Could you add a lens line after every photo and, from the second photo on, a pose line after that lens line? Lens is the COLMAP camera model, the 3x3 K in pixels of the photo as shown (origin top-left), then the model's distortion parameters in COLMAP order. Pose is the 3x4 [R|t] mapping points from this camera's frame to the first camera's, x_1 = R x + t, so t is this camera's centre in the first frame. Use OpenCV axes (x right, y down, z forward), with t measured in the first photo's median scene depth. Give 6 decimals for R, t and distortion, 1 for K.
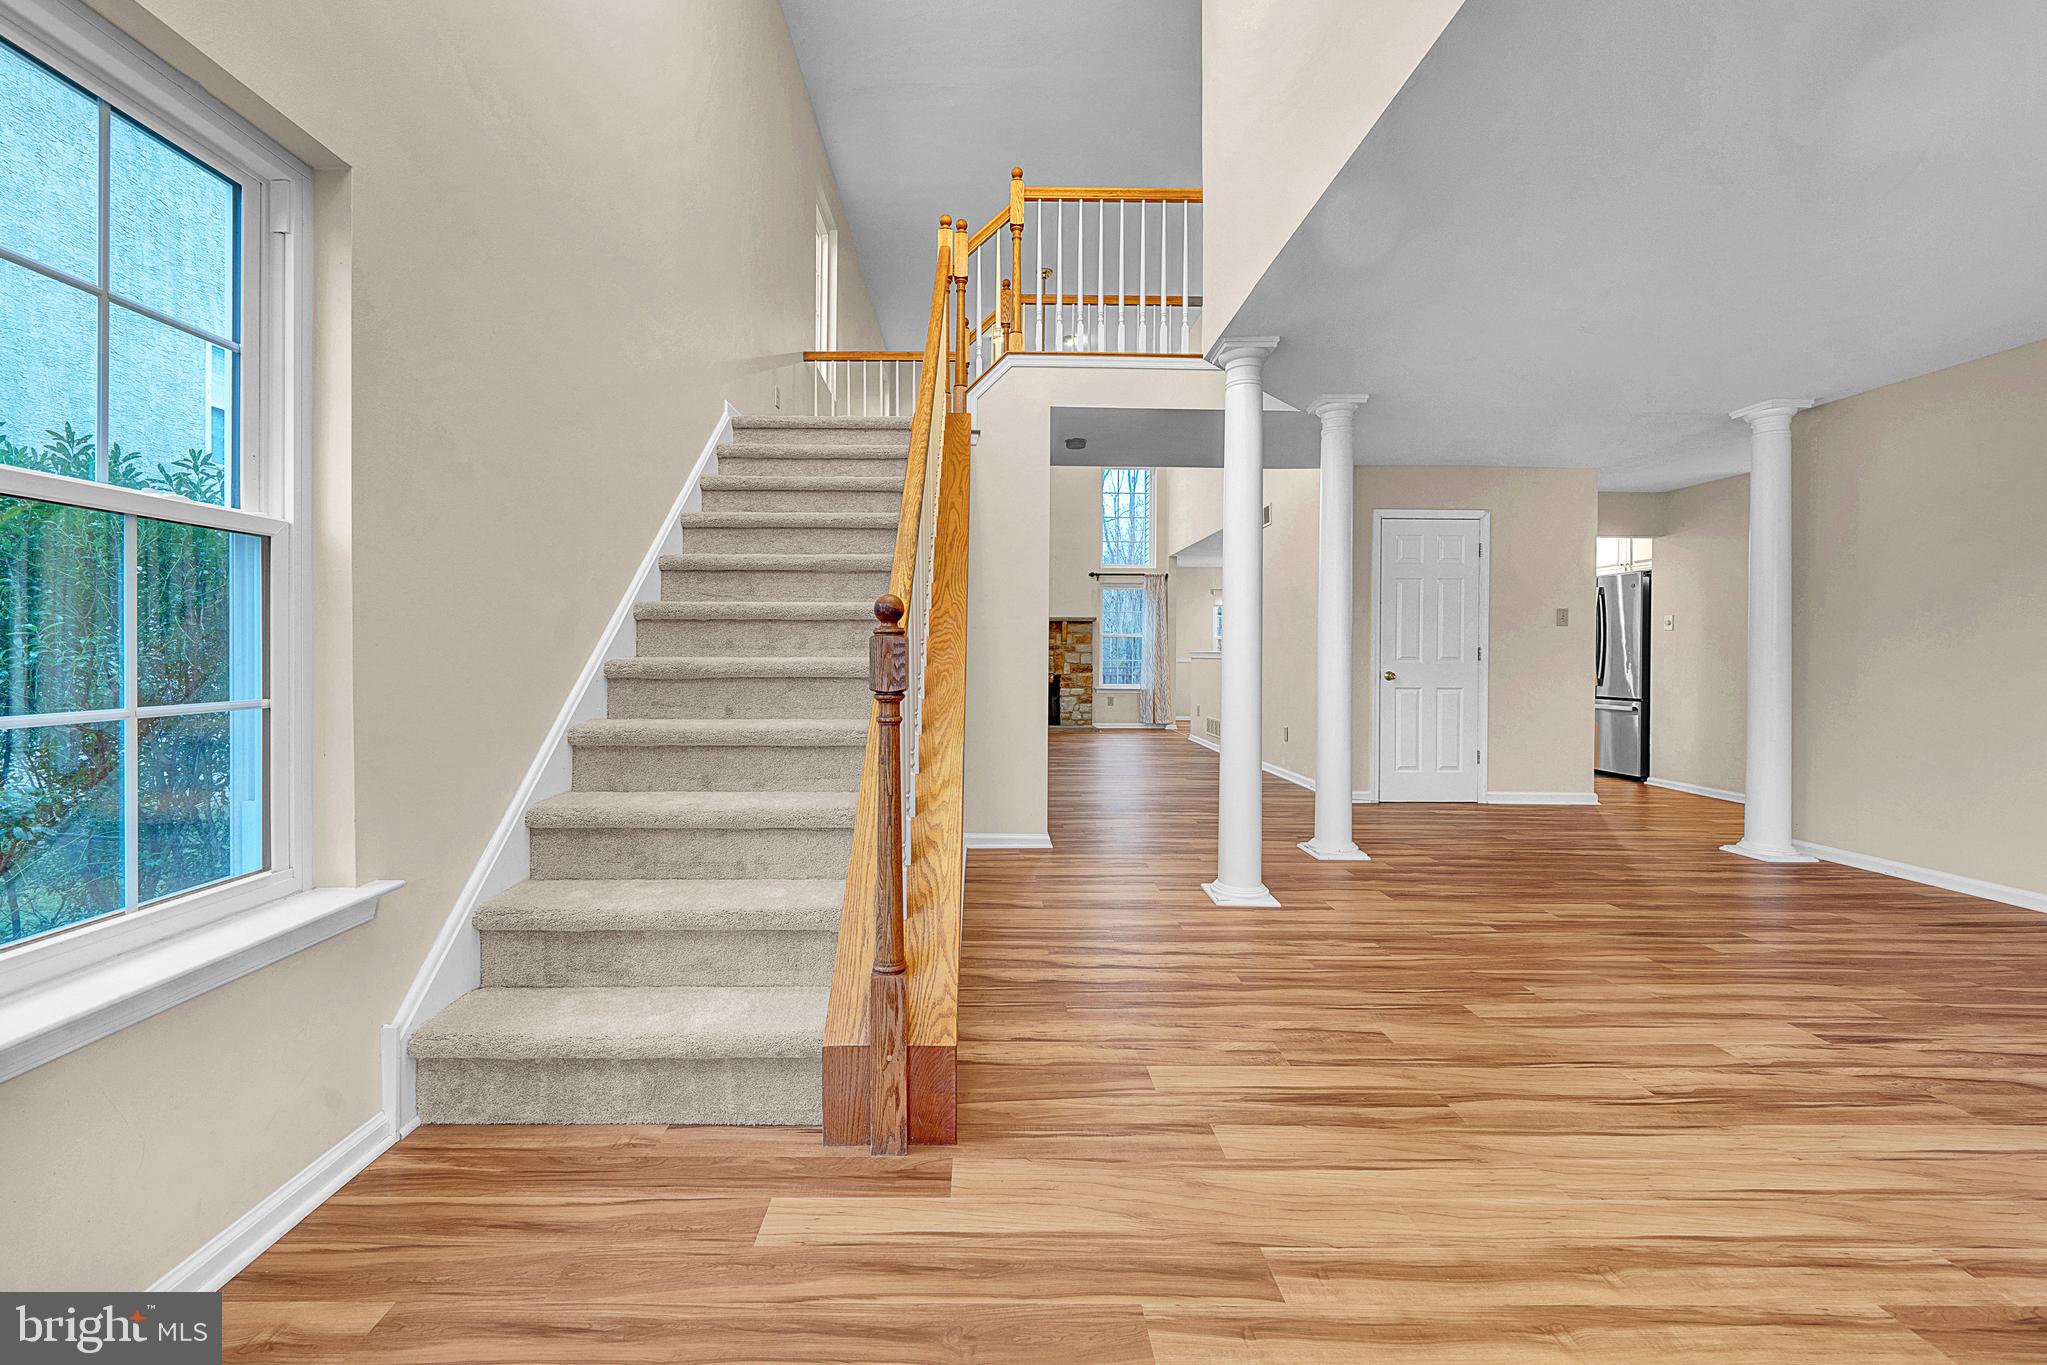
lens RADIAL K [[777.7, 0, 1007.6], [0, 777.7, 653.5], [0, 0, 1]] dist [-0.007676, 0.000749]
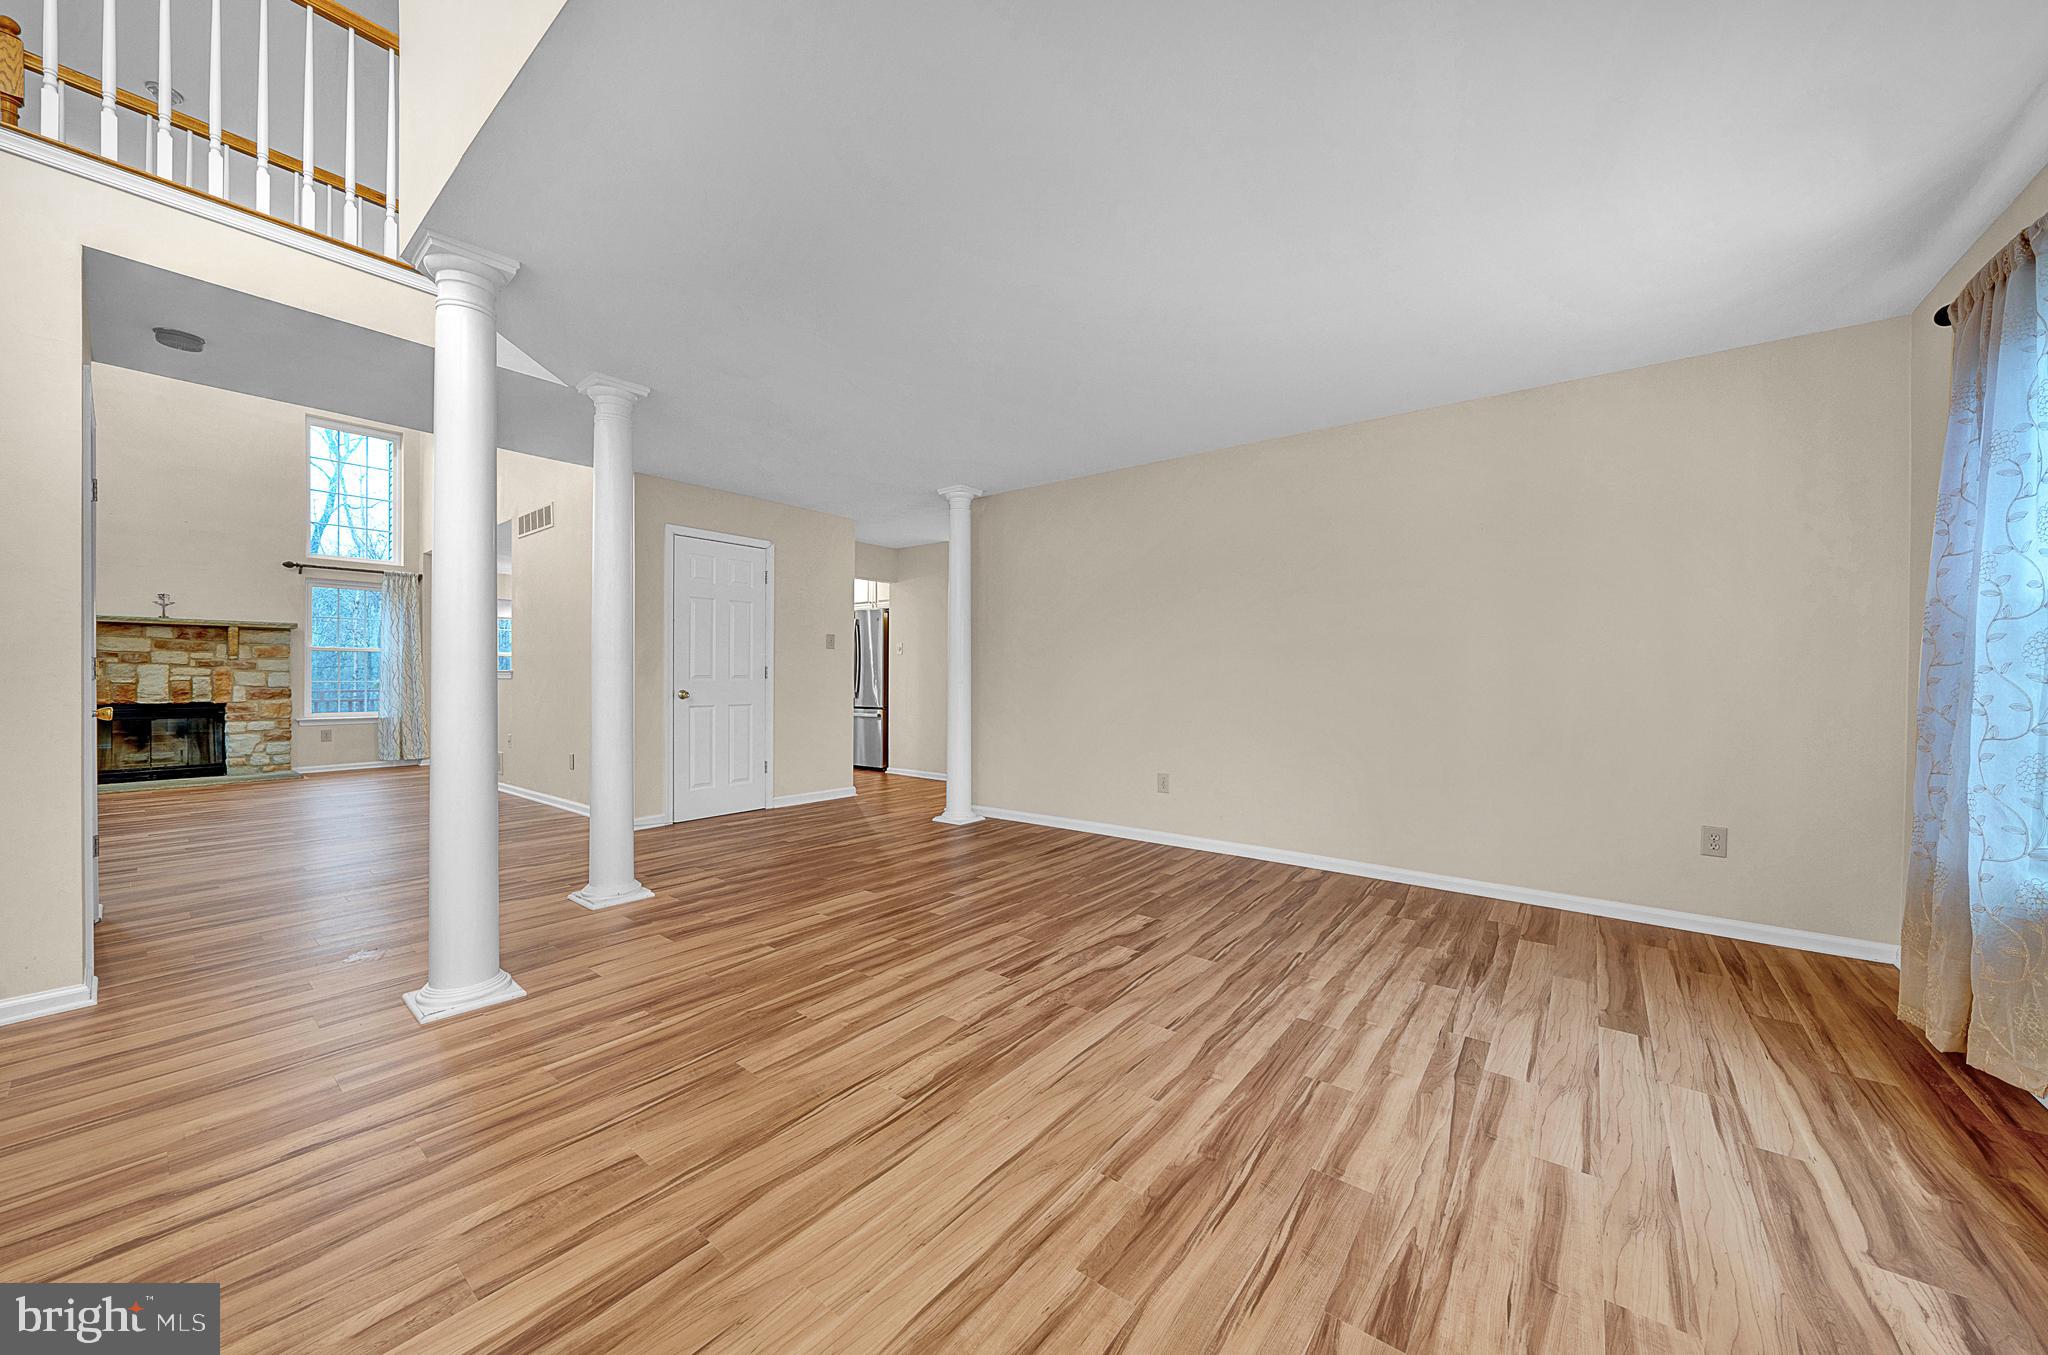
lens RADIAL K [[703.0, 0, 1026.6], [0, 703.0, 679.1], [0, 0, 1]] dist [-0.007213, 0.000796]
pose [[0.628423, -0.008227, 0.777828, 0.127086], [0.000972, 0.999952, 0.009790, 0.001140], [-0.777871, -0.005396, 0.628401, 0.170474]]
